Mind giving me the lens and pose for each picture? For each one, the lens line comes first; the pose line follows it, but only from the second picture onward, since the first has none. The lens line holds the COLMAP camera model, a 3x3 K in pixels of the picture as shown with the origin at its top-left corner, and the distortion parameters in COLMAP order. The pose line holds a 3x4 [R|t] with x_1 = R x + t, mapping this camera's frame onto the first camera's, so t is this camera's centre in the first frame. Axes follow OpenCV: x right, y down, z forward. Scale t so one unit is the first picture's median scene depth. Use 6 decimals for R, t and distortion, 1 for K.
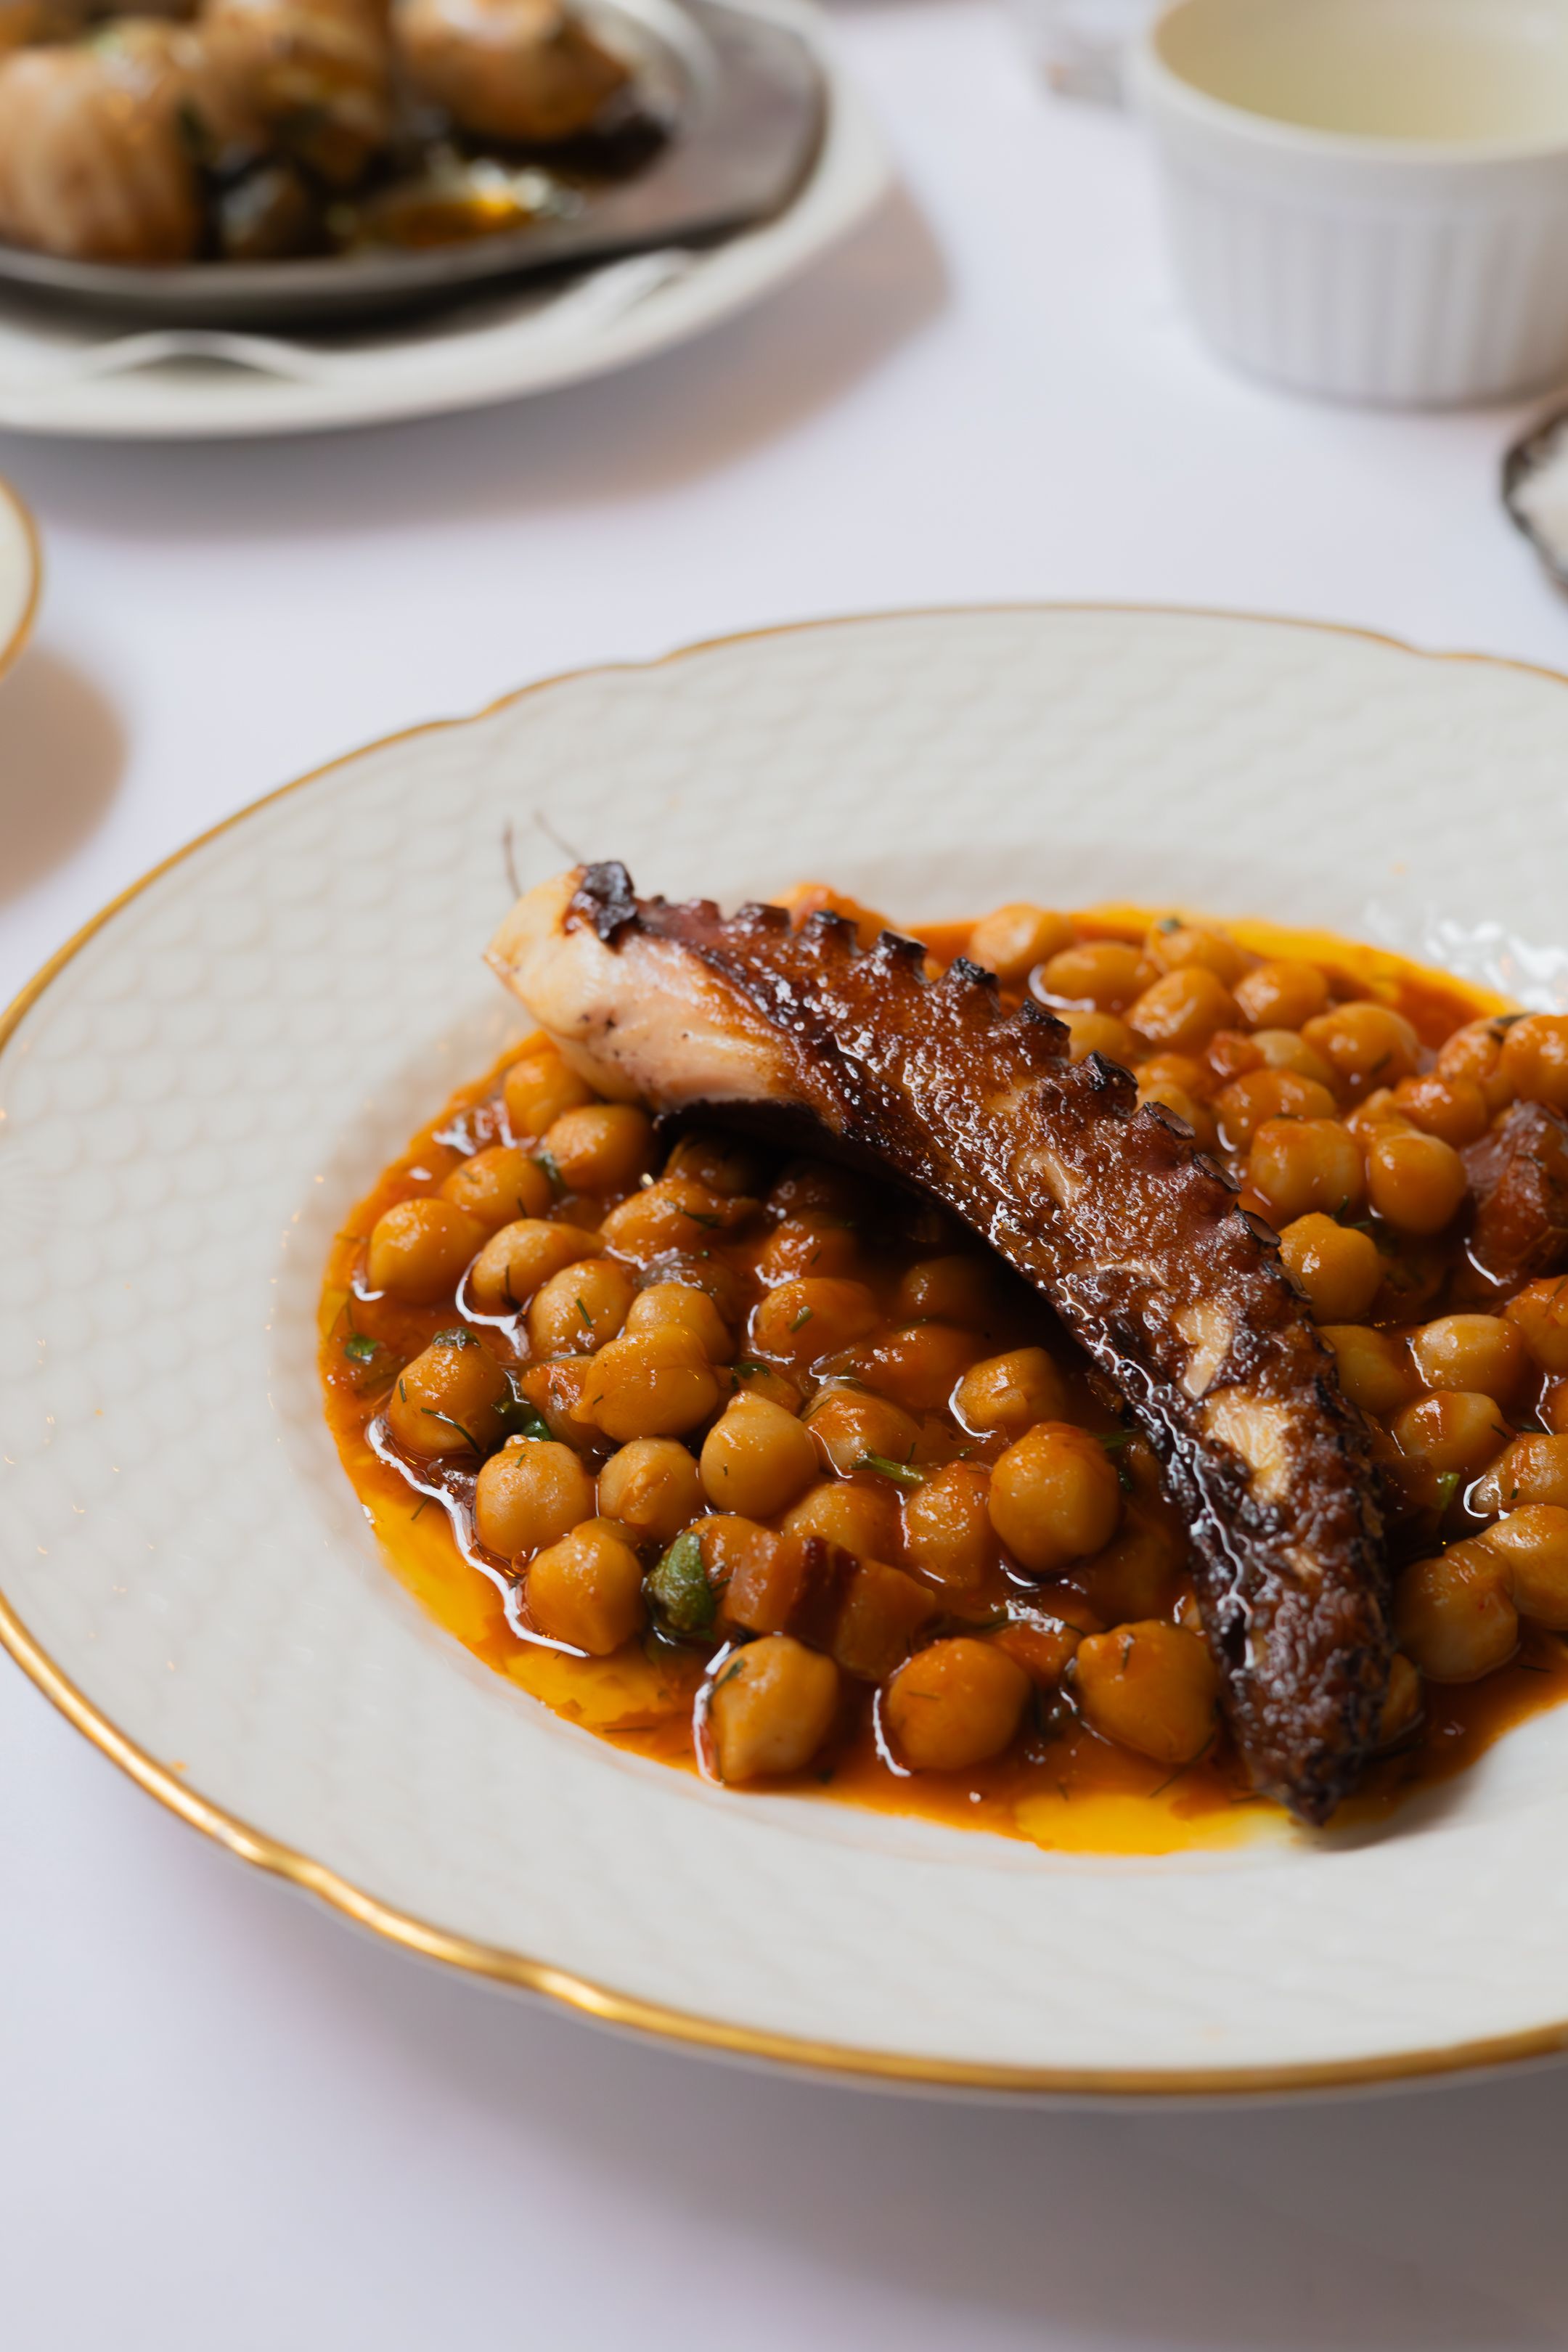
lens RADIAL K [[3396.8, 0, 784.2], [0, 3396.8, 1003.4], [0, 0, 1]] dist [-0.180830, 0.062068]
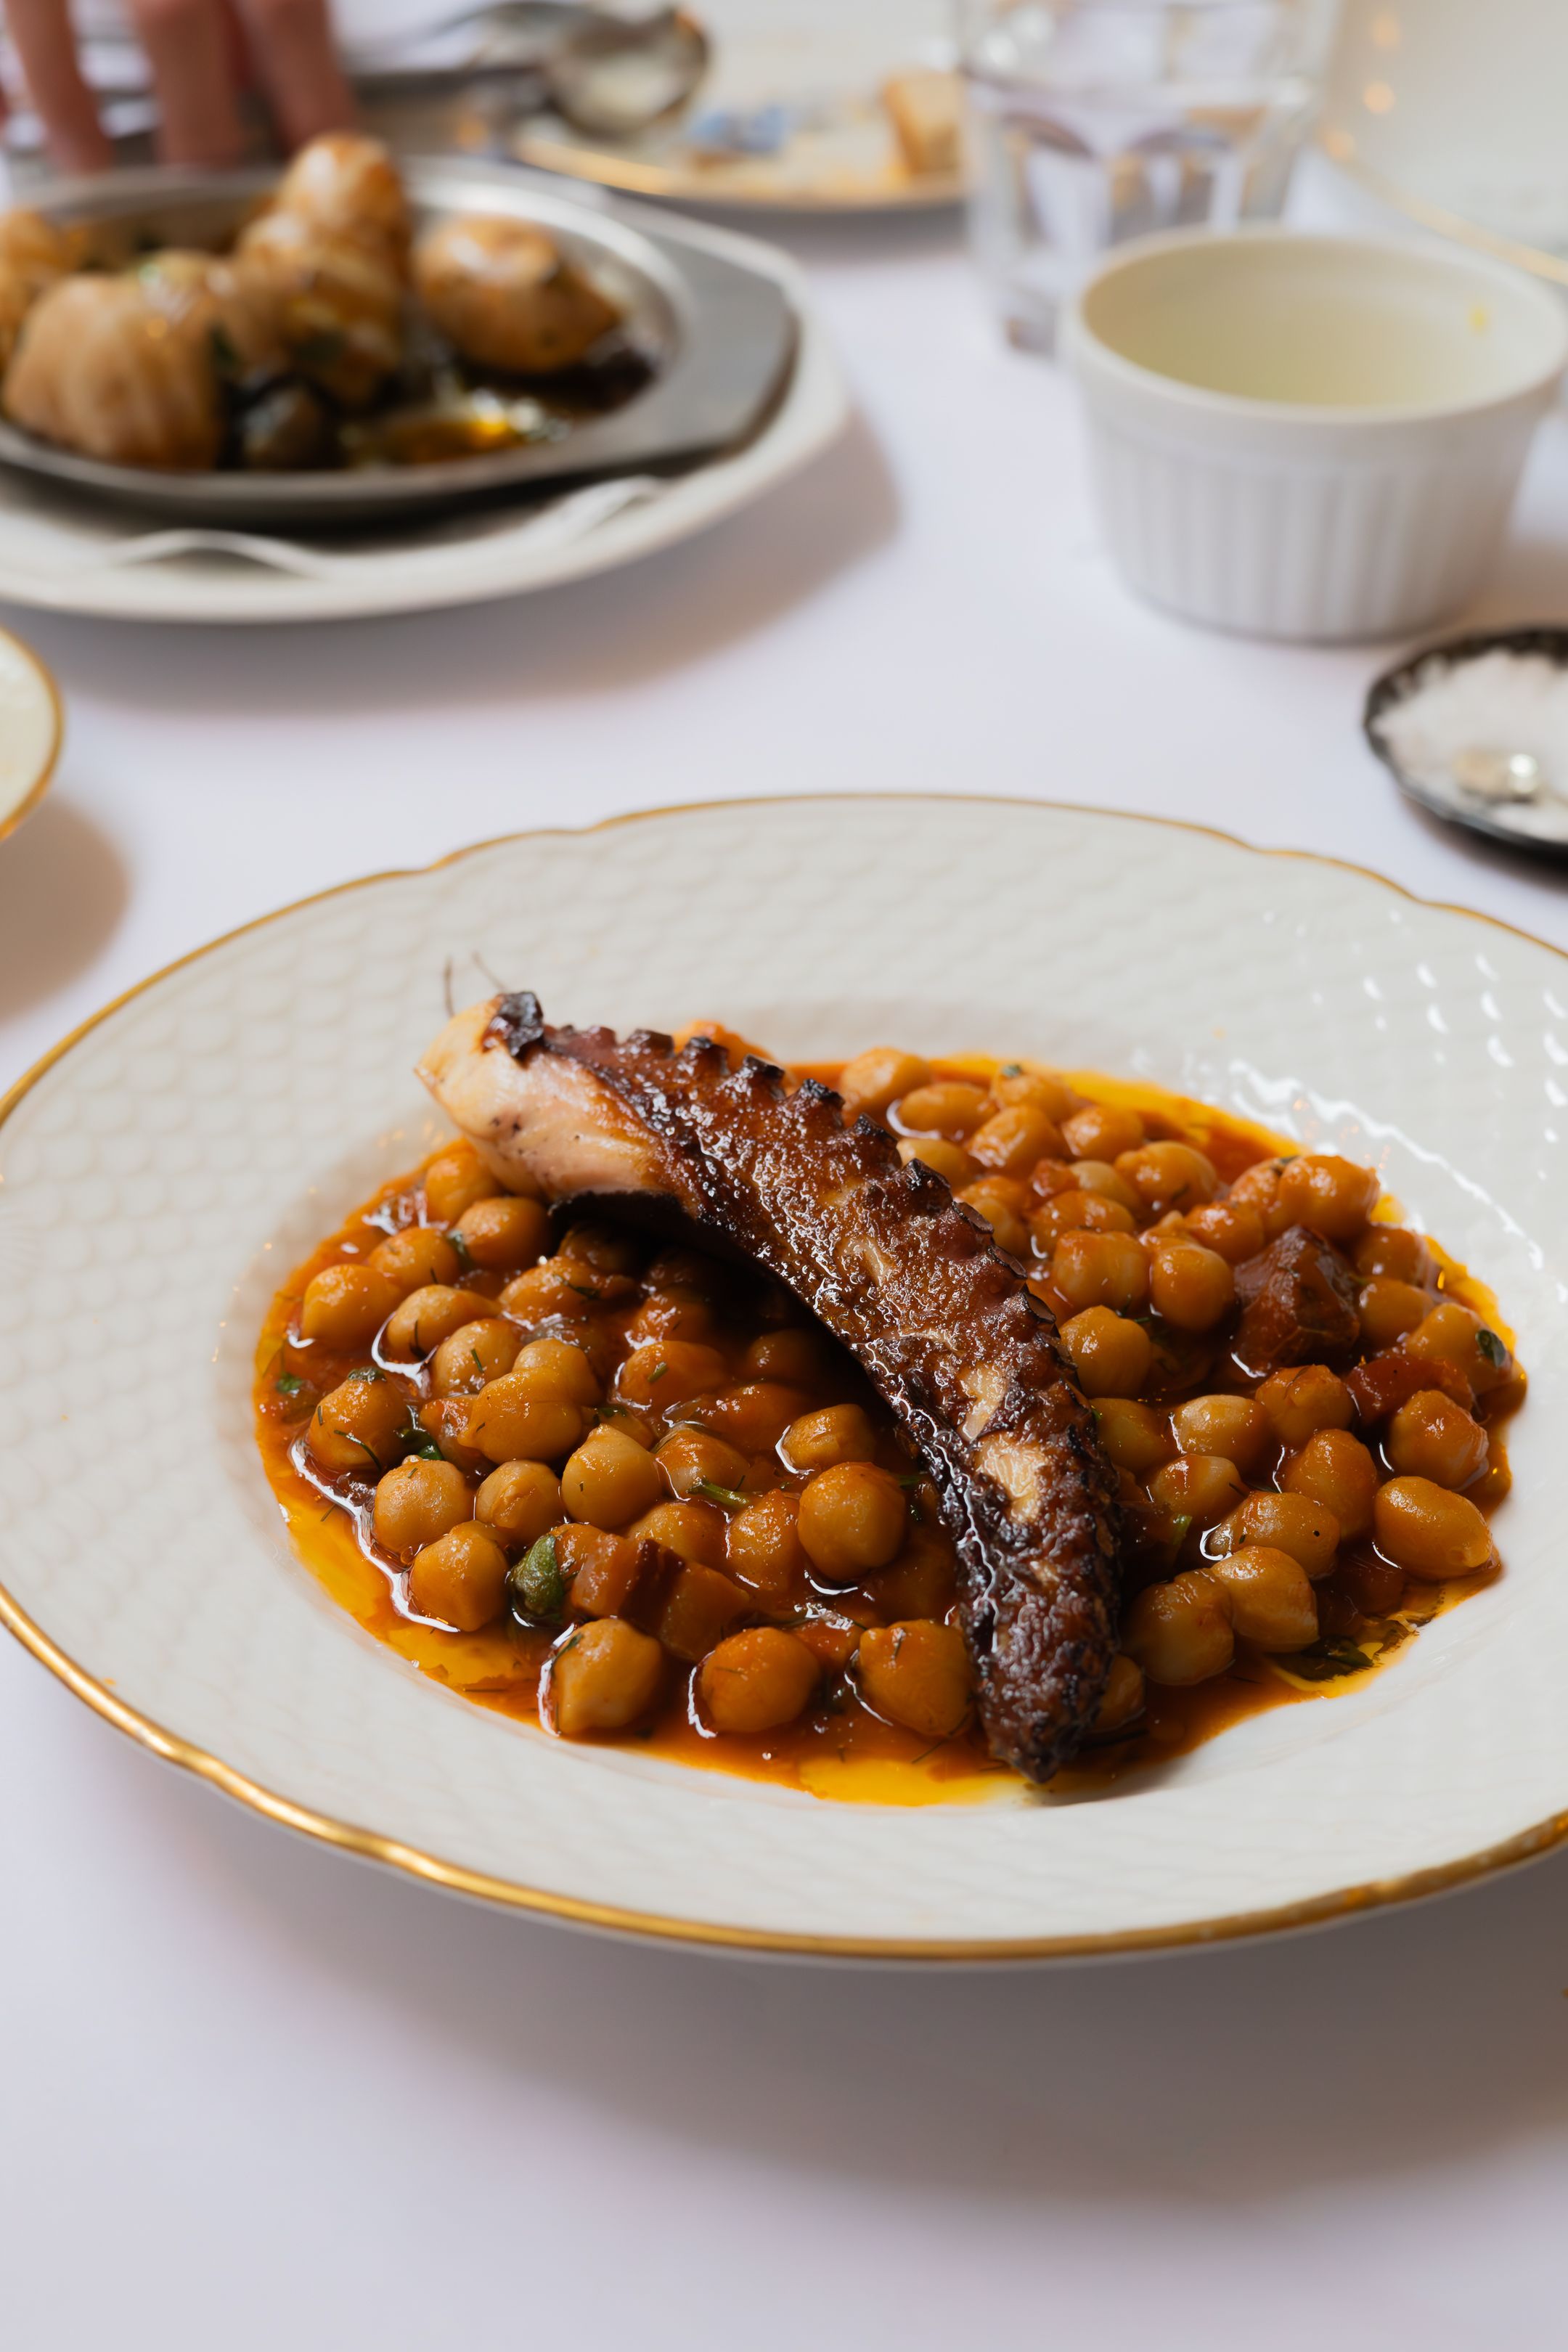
lens RADIAL K [[3315.8, 0, 784.0], [0, 3315.8, 1176.0], [0, 0, 1]] dist [-0.182193, -0.019546]
pose [[0.999150, 0.041014, -0.004251, 0.051273], [-0.041059, 0.999095, -0.011092, 0.034903], [0.003792, 0.011257, 0.999929, -0.164602]]
